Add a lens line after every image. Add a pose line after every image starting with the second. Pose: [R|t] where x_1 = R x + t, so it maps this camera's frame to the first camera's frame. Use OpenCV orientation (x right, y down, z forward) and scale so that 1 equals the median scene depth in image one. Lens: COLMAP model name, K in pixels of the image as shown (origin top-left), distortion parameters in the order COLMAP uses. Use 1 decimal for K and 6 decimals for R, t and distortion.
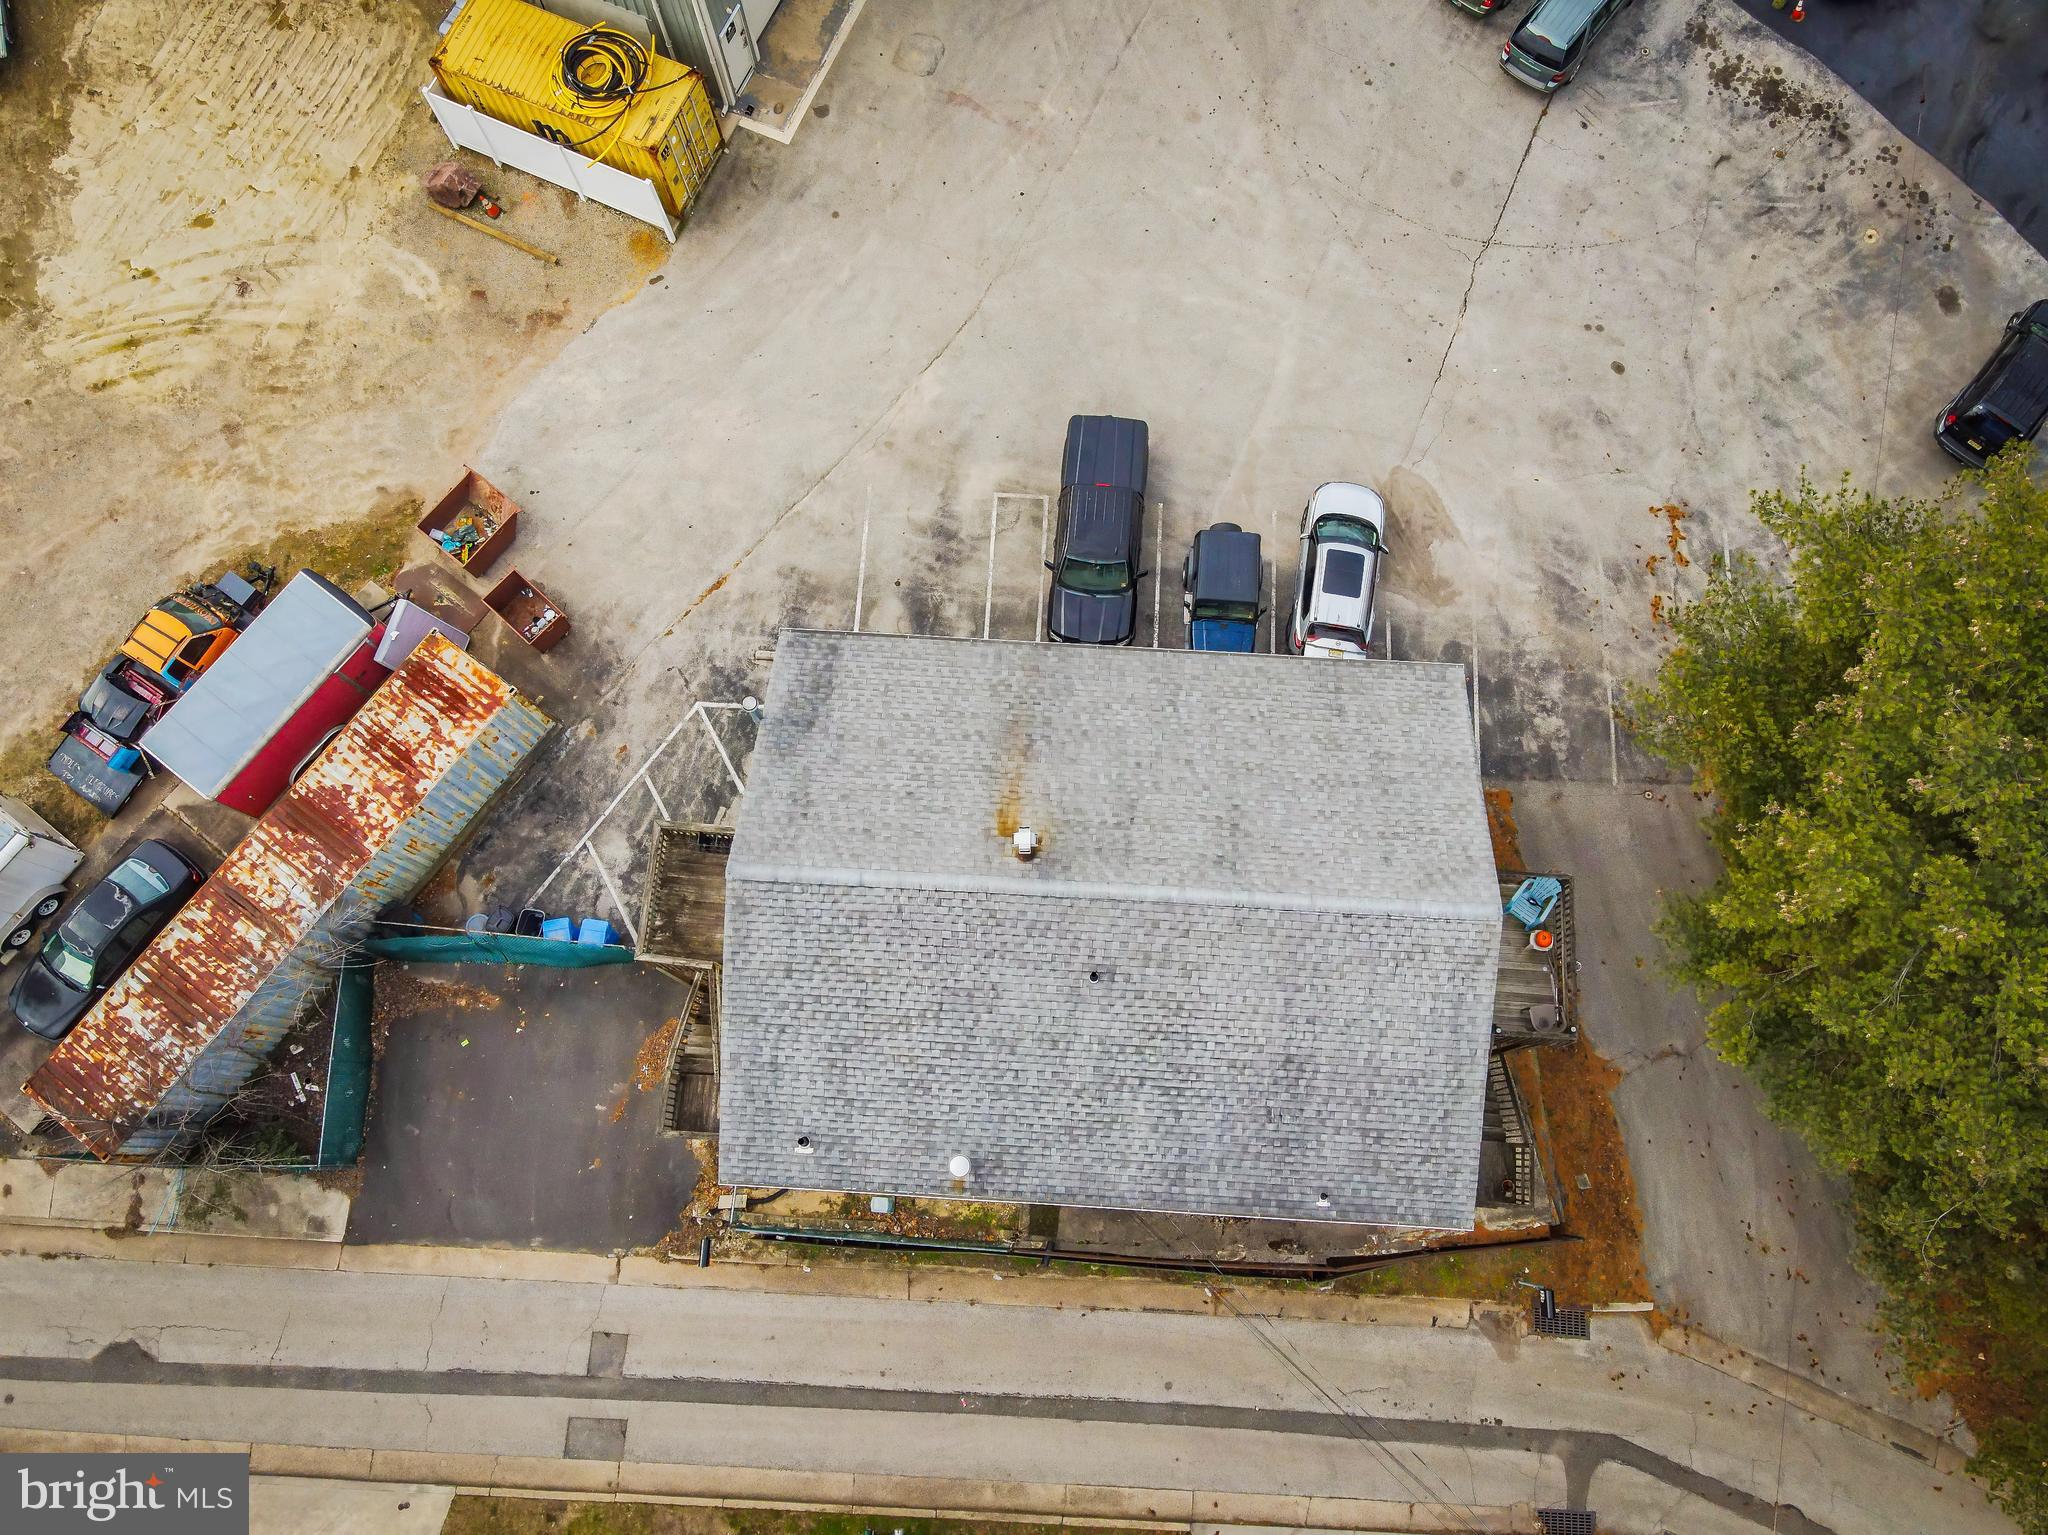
lens RADIAL K [[1493.3, 0, 1036.3], [0, 1493.3, 765.6], [0, 0, 1]] dist [-0.002689, 0.033076]
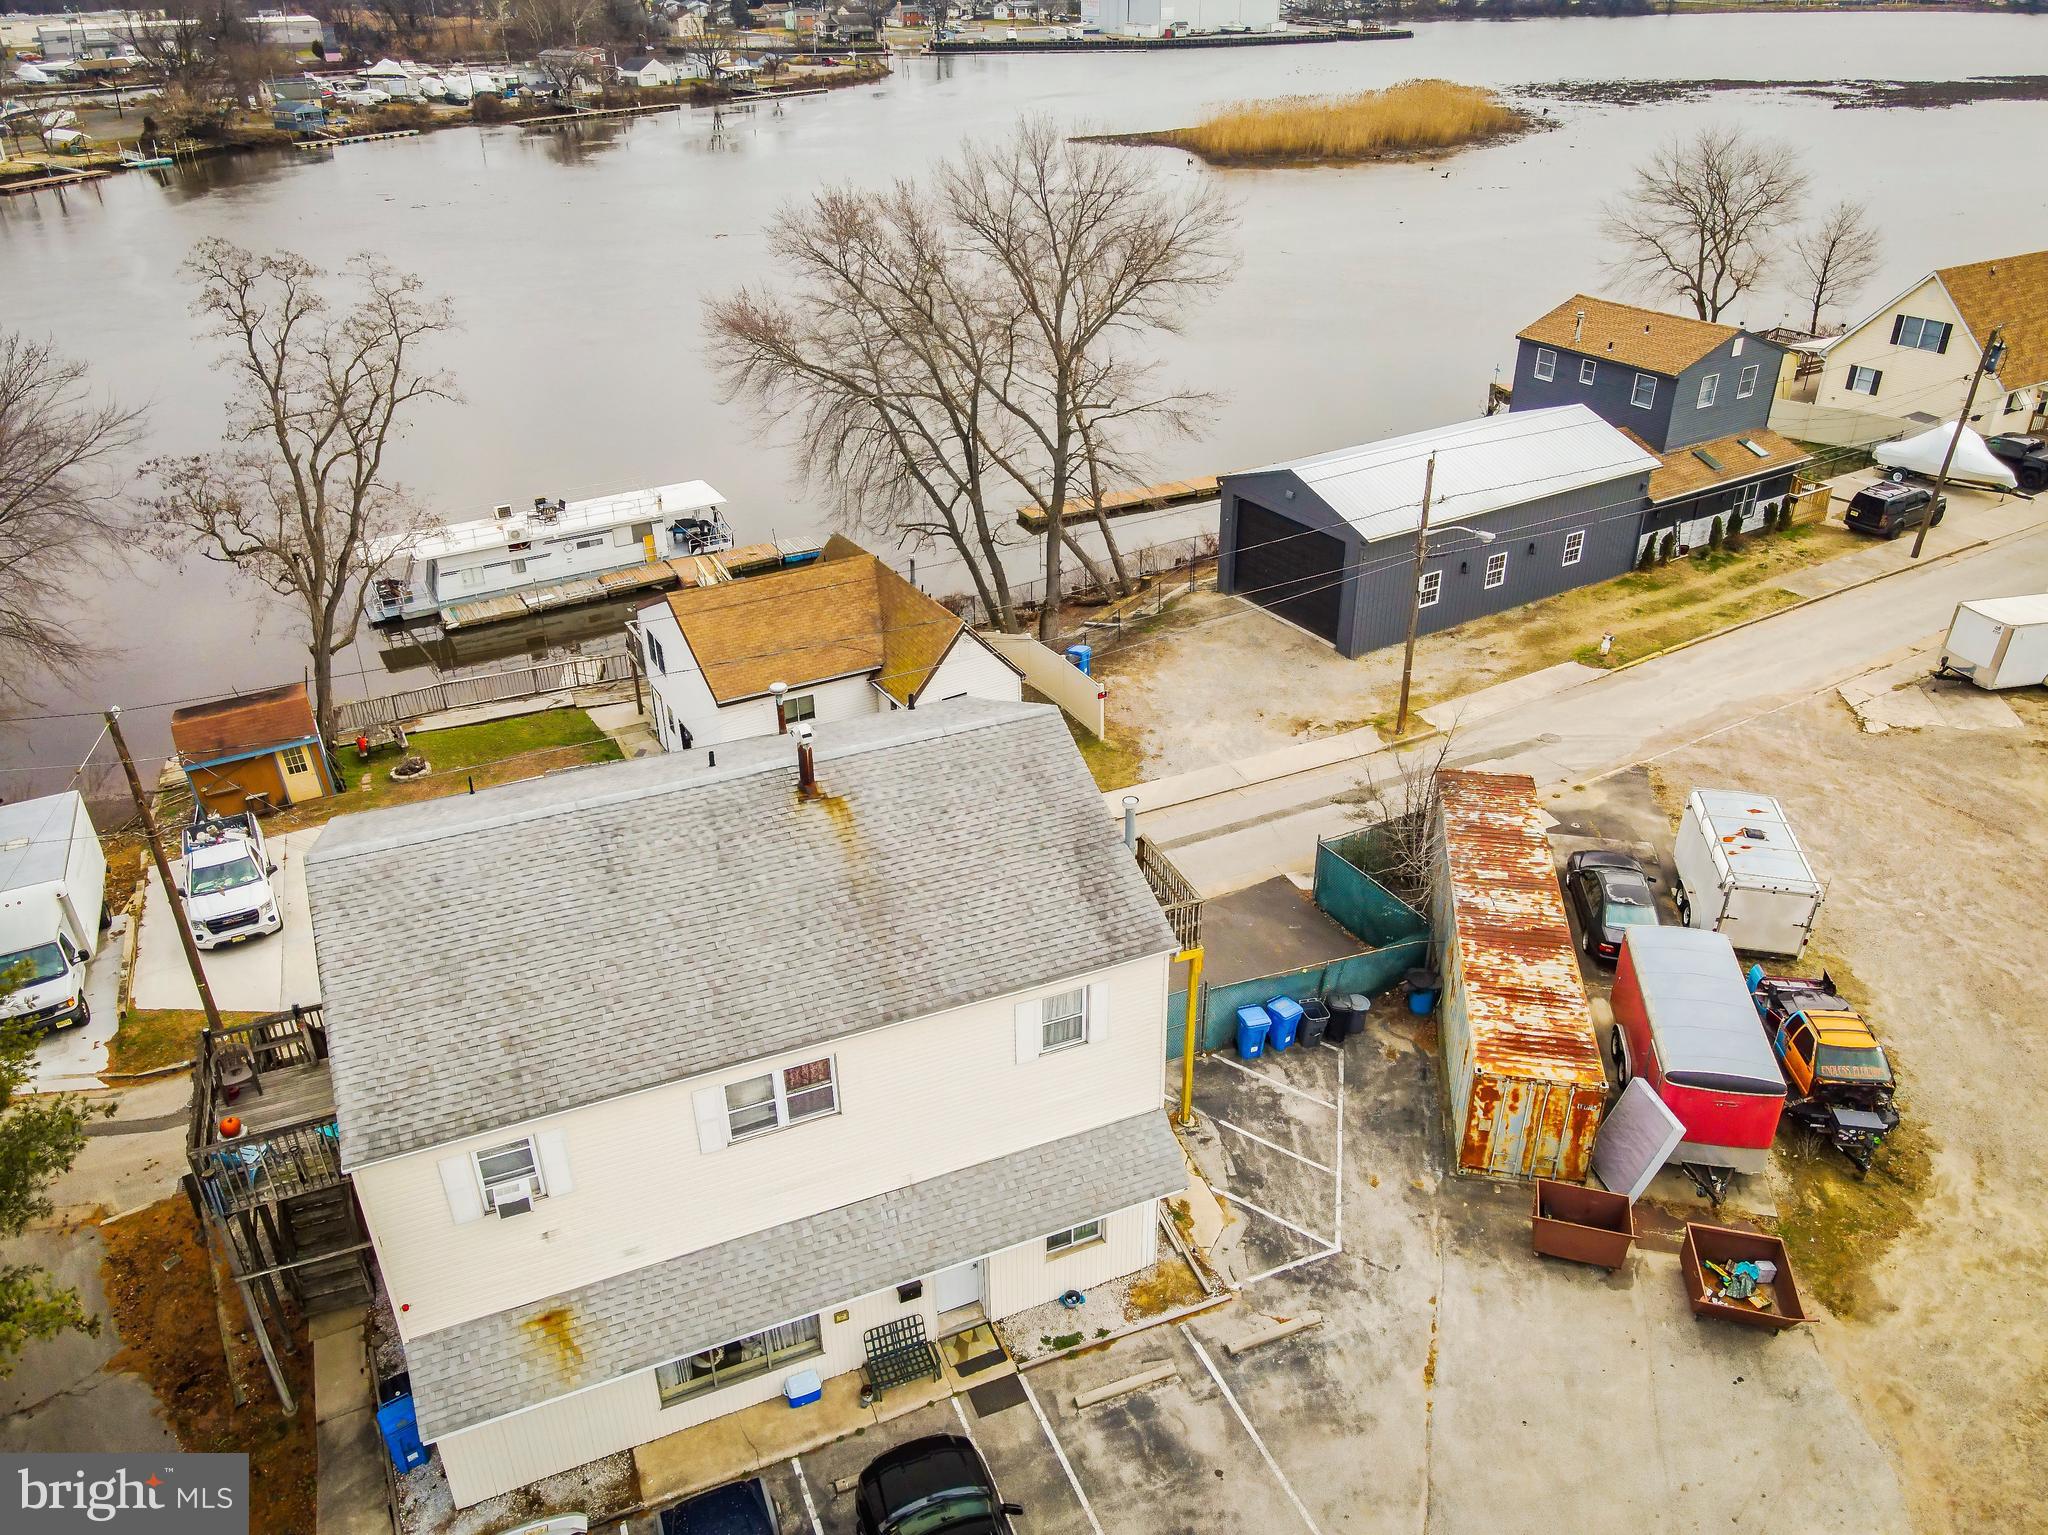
lens RADIAL K [[1493.3, 0, 1036.3], [0, 1493.3, 765.6], [0, 0, 1]] dist [-0.002689, 0.033076]
pose [[-0.893029, 0.230723, -0.386350, 0.183279], [-0.430547, -0.188375, 0.882692, -0.679125], [0.130879, 0.954611, 0.267561, 0.549354]]
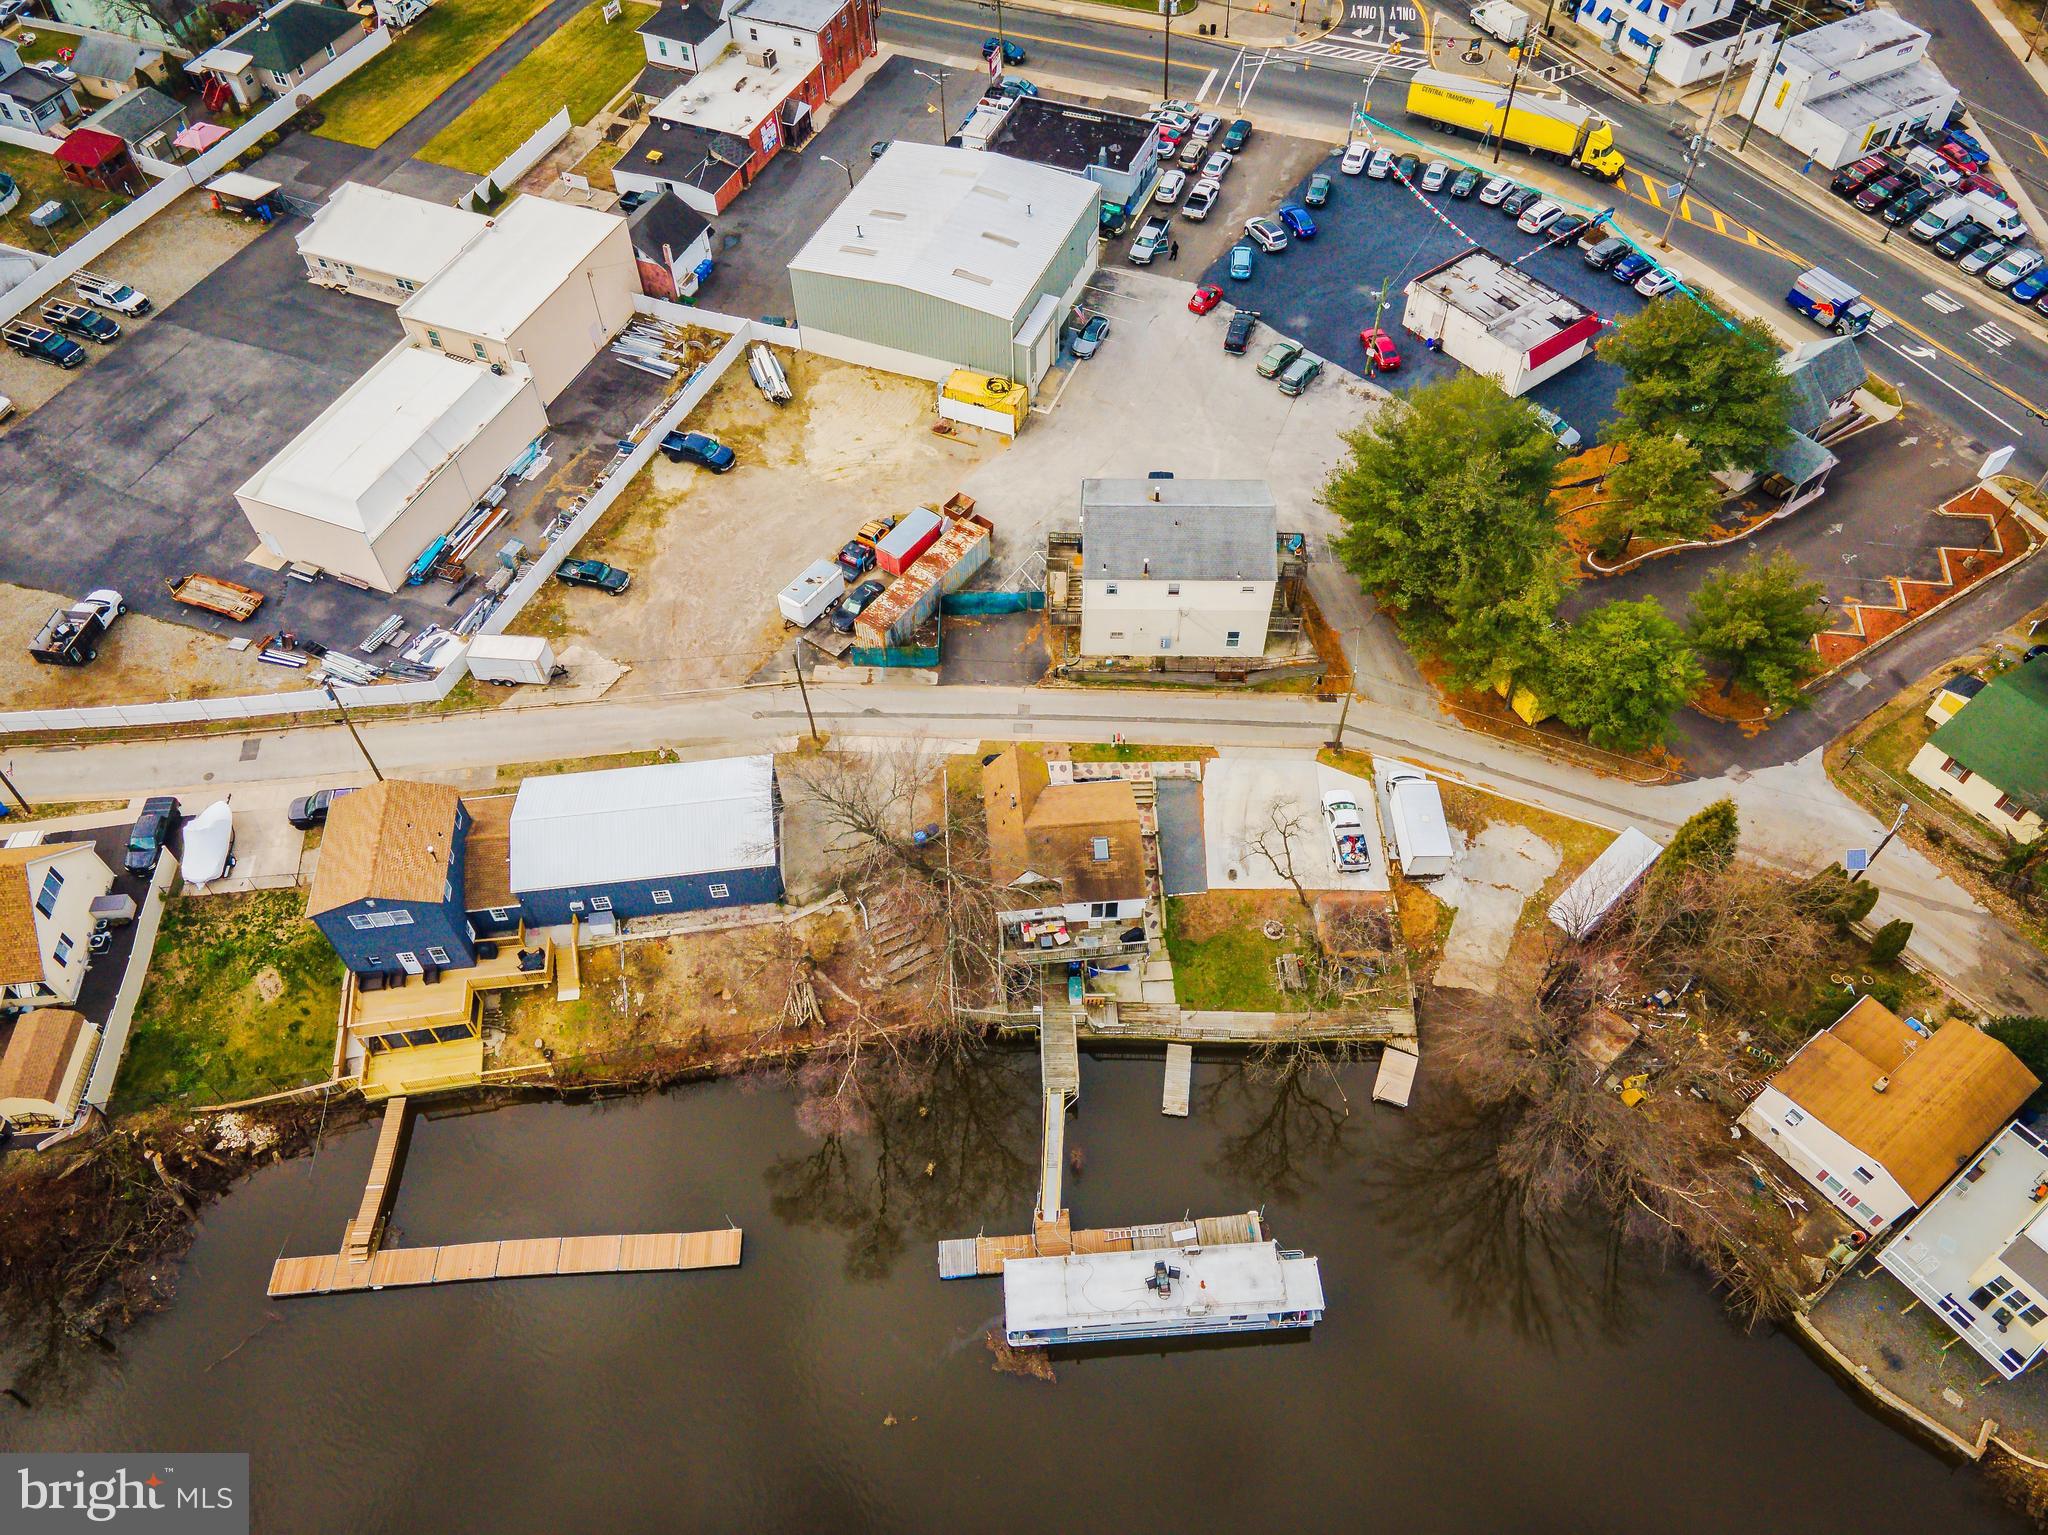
lens RADIAL K [[1496.3, 0, 1035.9], [0, 1496.3, 757.2], [0, 0, 1]] dist [0.027194, 0.031924]
pose [[0.999370, -0.026166, 0.023993, -0.333447], [0.033606, 0.915110, -0.401801, 1.712435], [-0.011442, 0.402354, 0.915413, -1.790422]]
